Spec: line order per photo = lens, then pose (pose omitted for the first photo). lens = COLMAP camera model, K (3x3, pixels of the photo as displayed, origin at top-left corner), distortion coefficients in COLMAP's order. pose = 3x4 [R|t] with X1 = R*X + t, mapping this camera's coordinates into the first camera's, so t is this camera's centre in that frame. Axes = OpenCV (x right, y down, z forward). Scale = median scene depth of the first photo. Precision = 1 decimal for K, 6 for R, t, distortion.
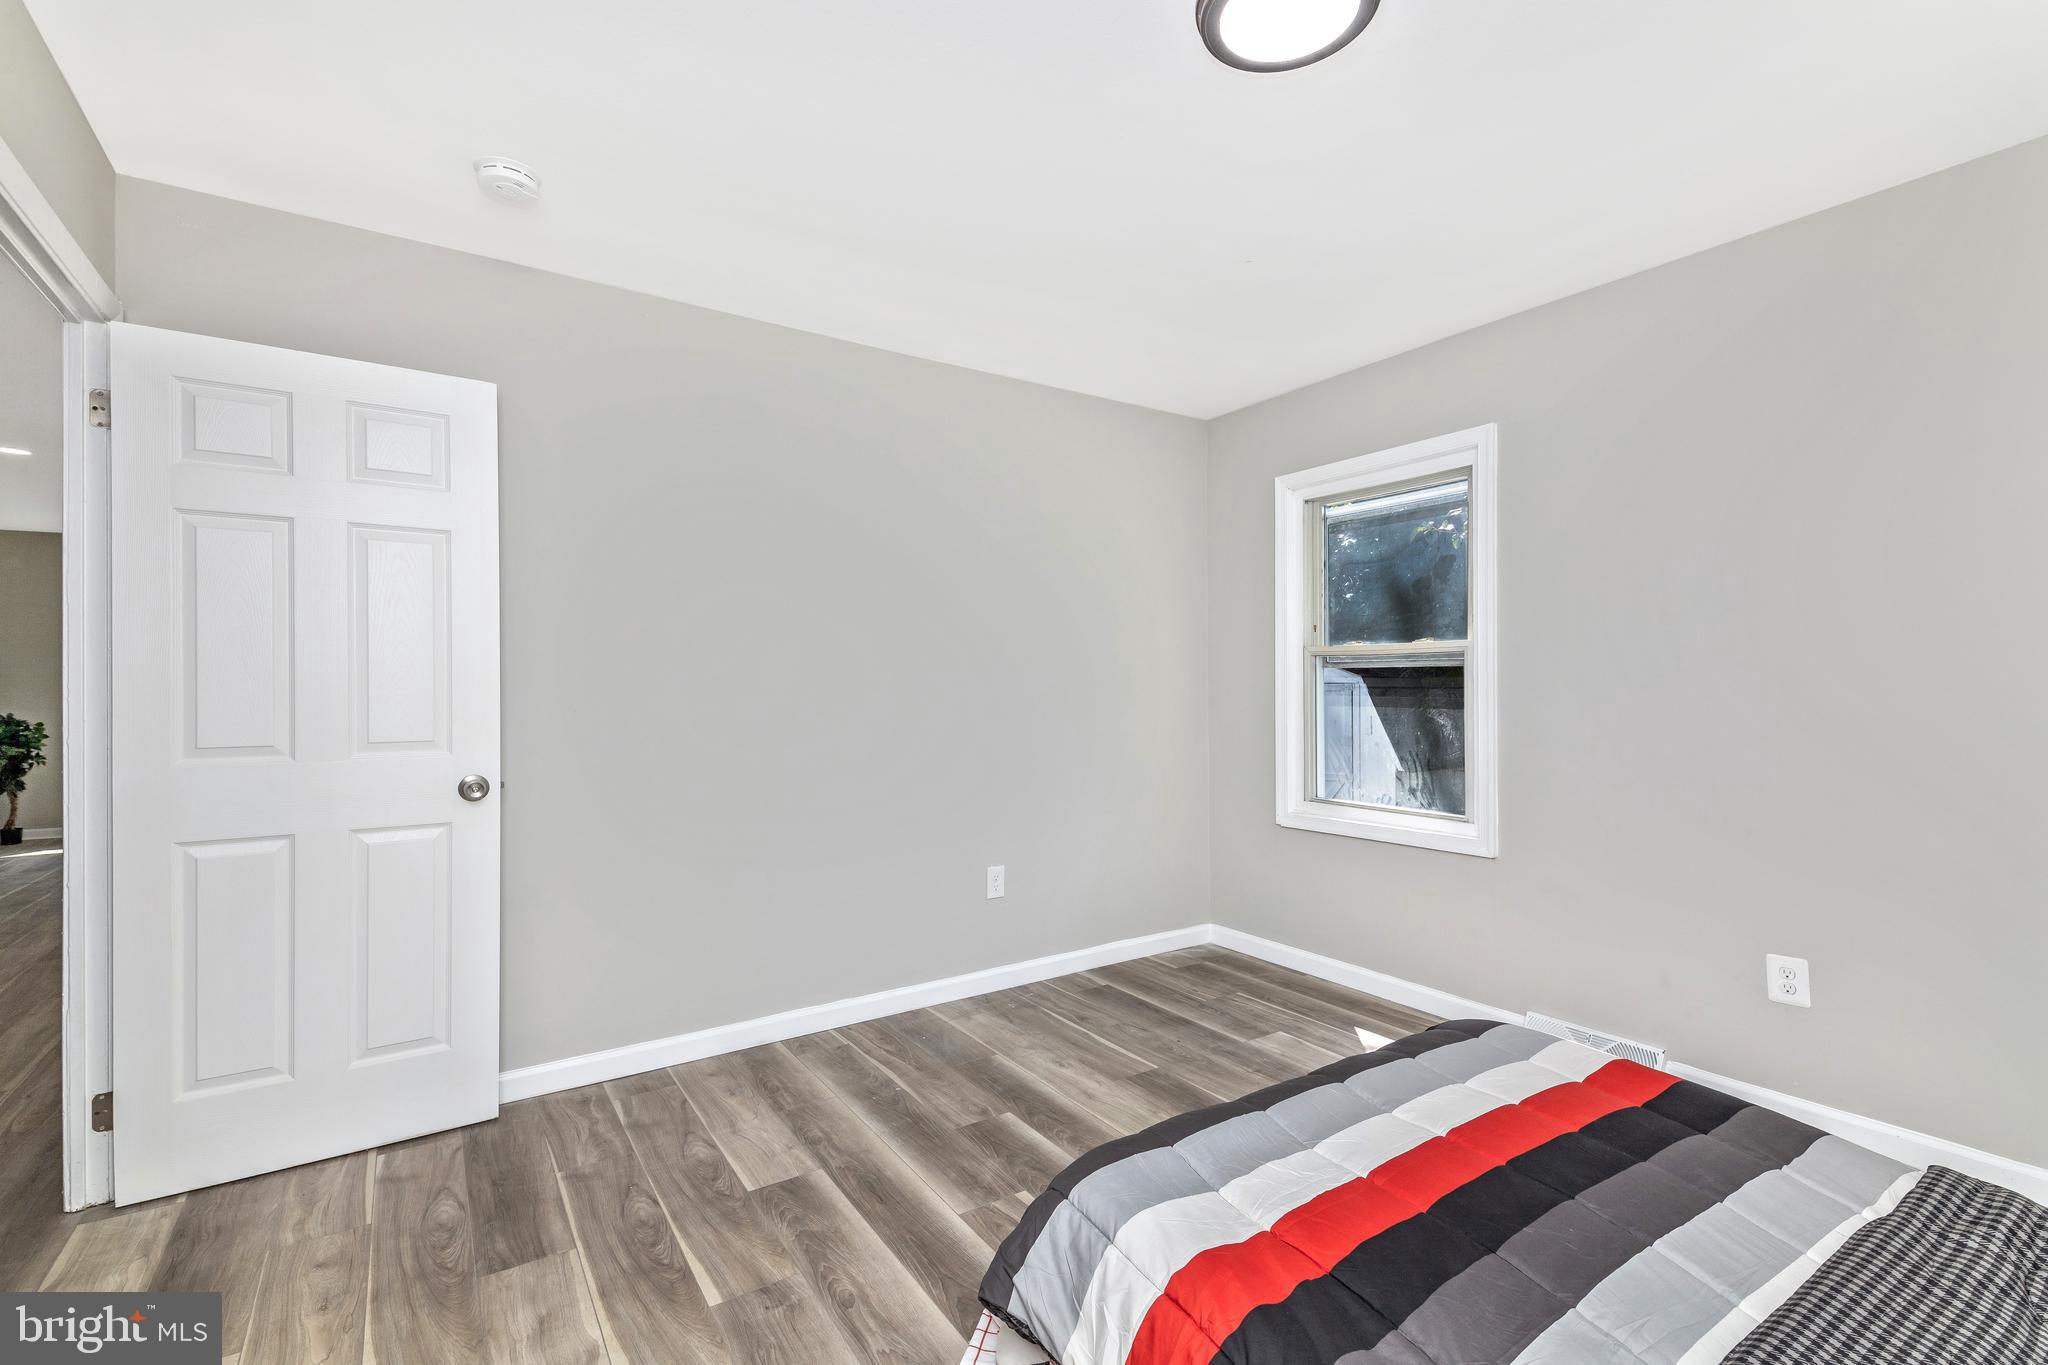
lens RADIAL K [[932.6, 0, 1019.2], [0, 932.6, 685.5], [0, 0, 1]] dist [0.057908, -0.026030]
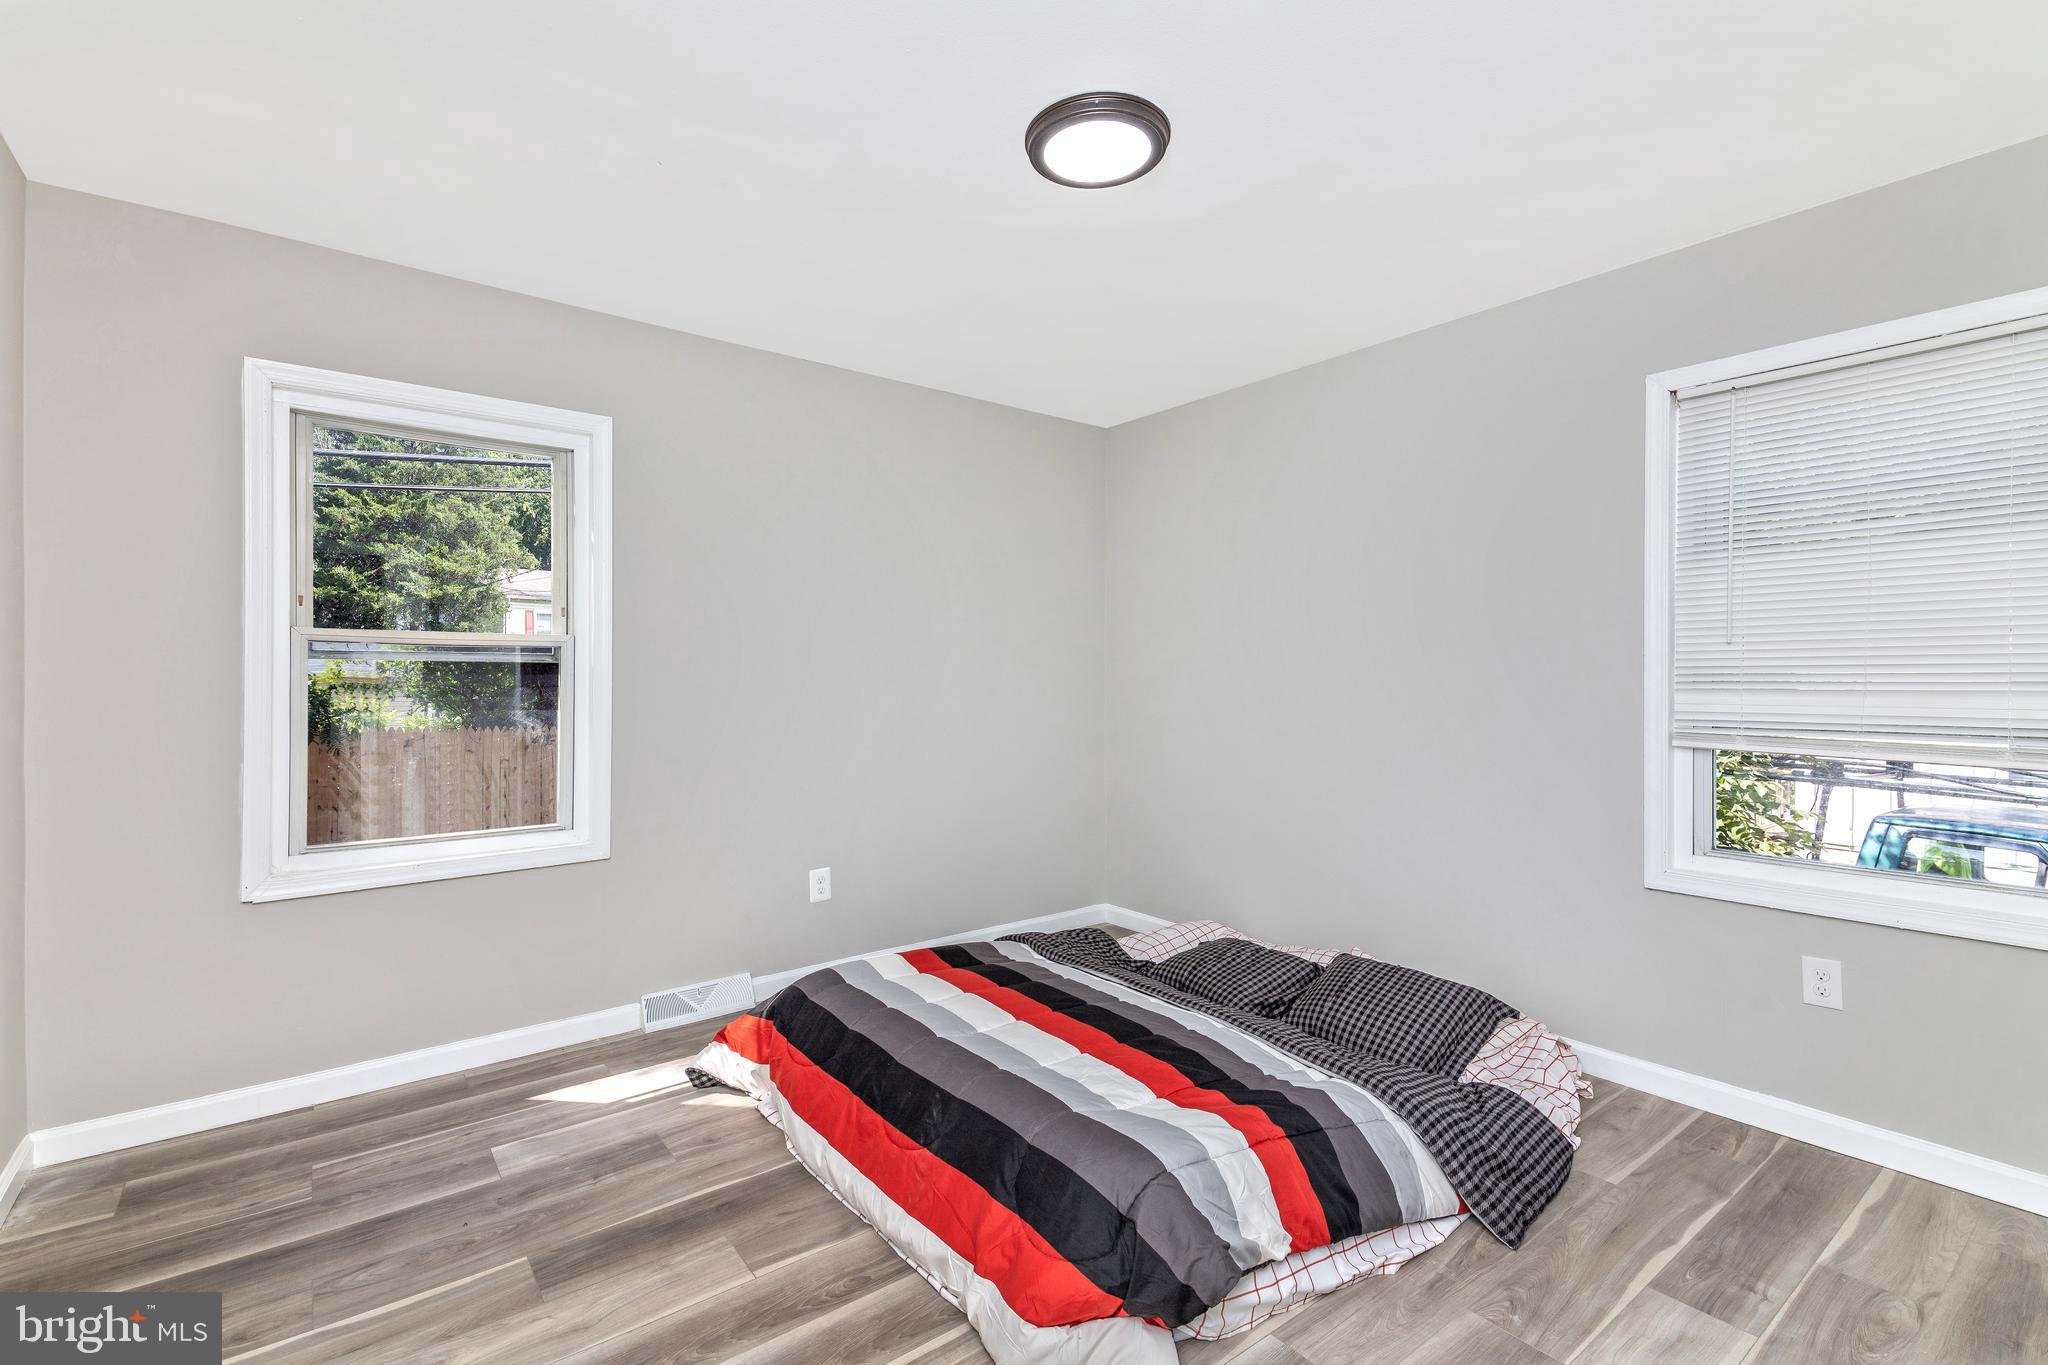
lens RADIAL K [[932.6, 0, 1019.2], [0, 932.6, 685.5], [0, 0, 1]] dist [0.057908, -0.026030]
pose [[-0.065613, -0.011838, 0.997775, -0.529334], [0.004444, 0.999916, 0.012155, -0.008406], [-0.997835, 0.005231, -0.065555, 0.663535]]
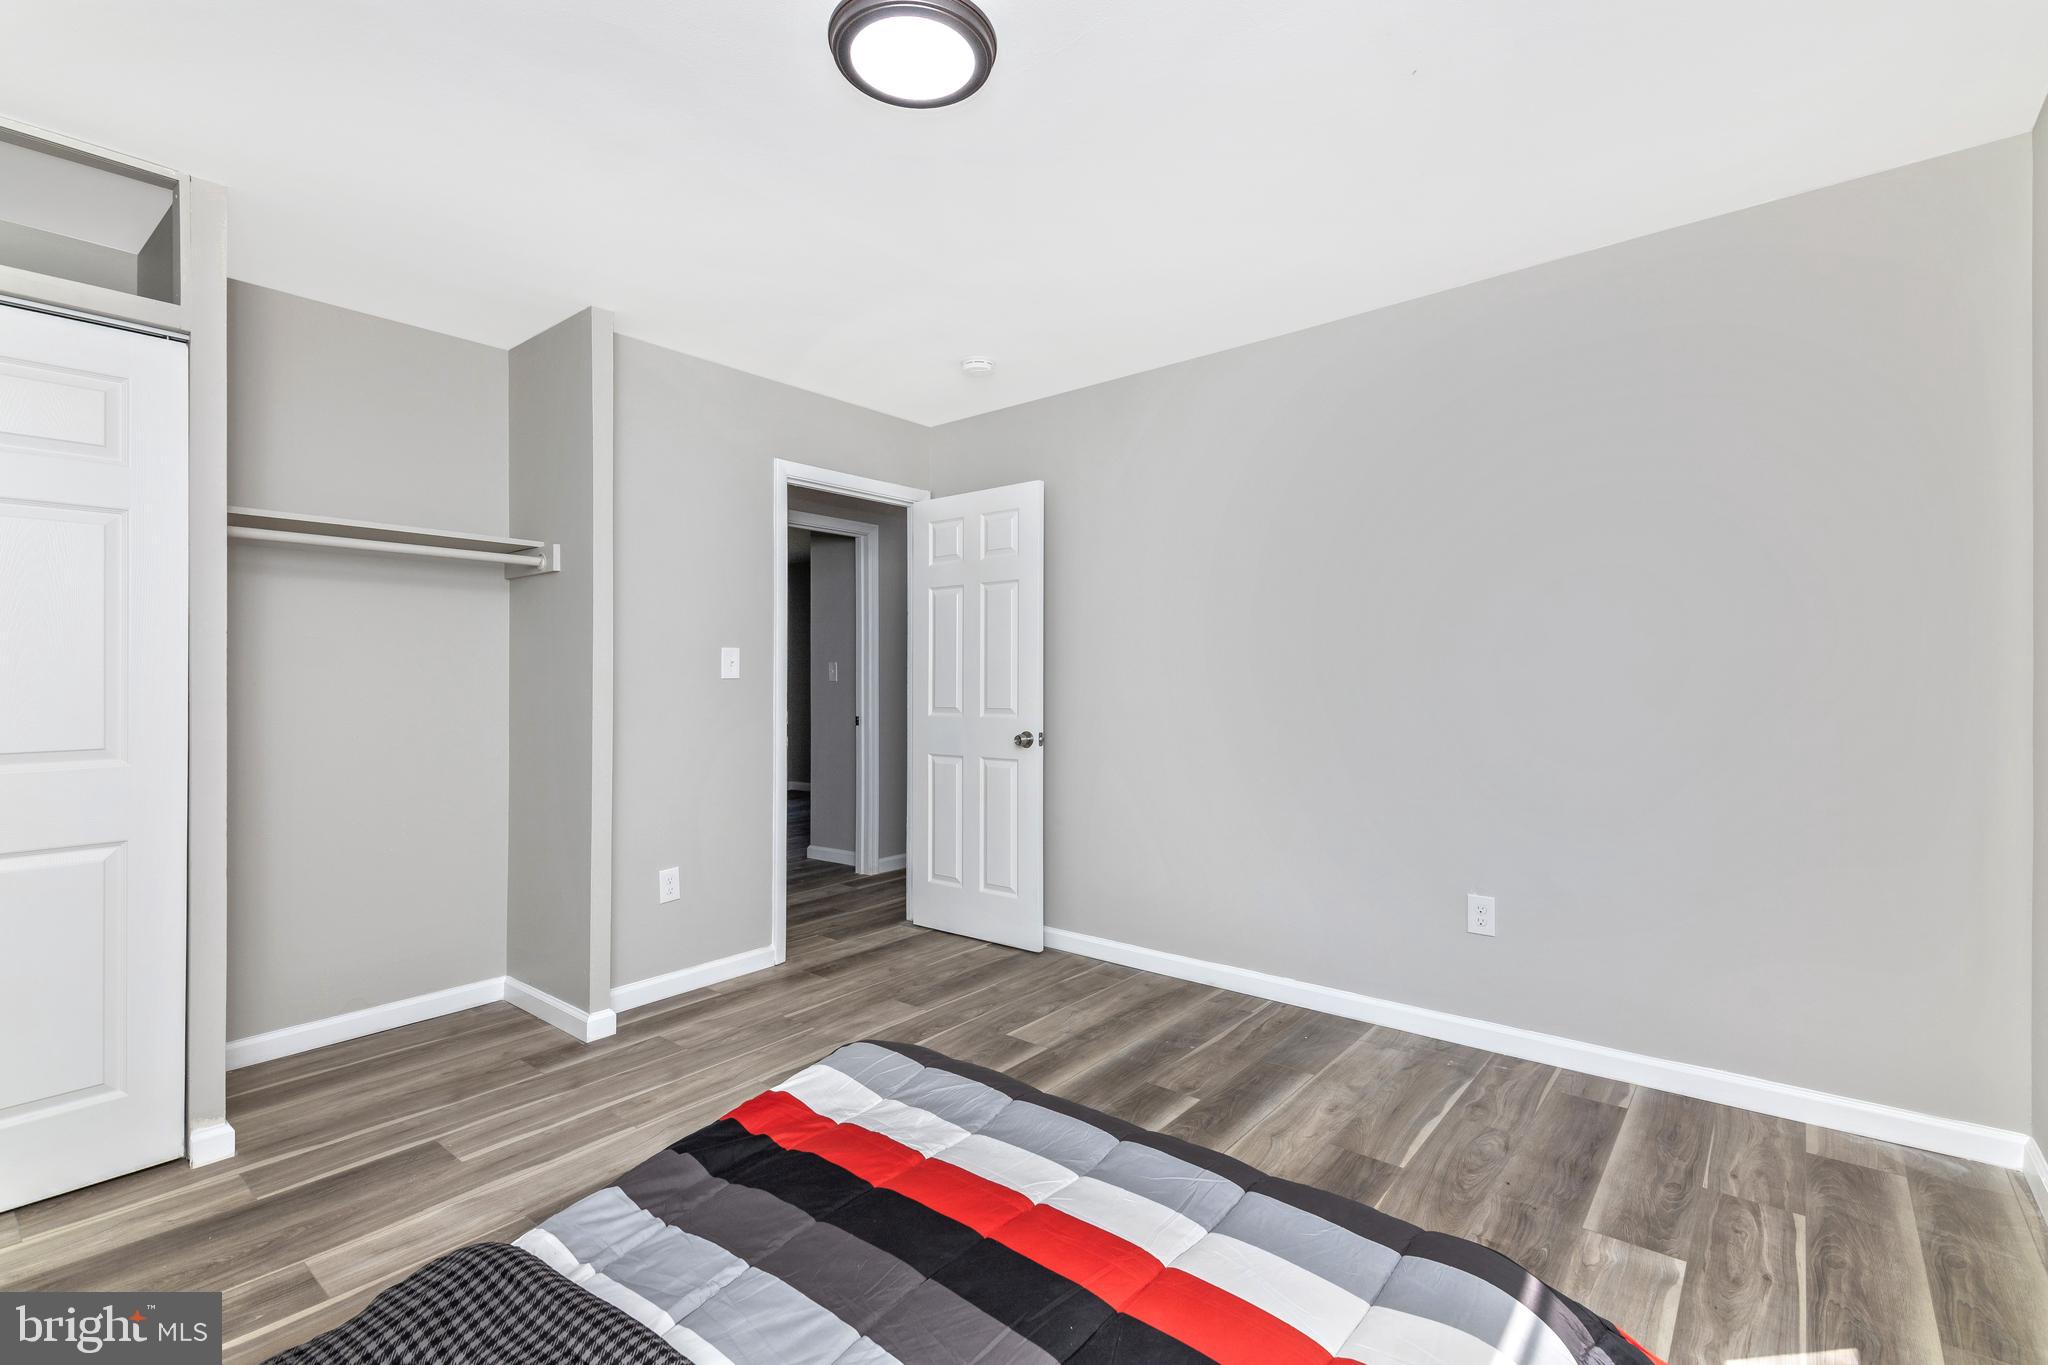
lens RADIAL K [[932.6, 0, 1019.2], [0, 932.6, 685.5], [0, 0, 1]] dist [0.057908, -0.026030]
pose [[0.280438, 0.010353, -0.959816, 0.772825], [0.007415, 0.999889, 0.012951, -0.003984], [0.959843, -0.010749, 0.280330, 0.460924]]
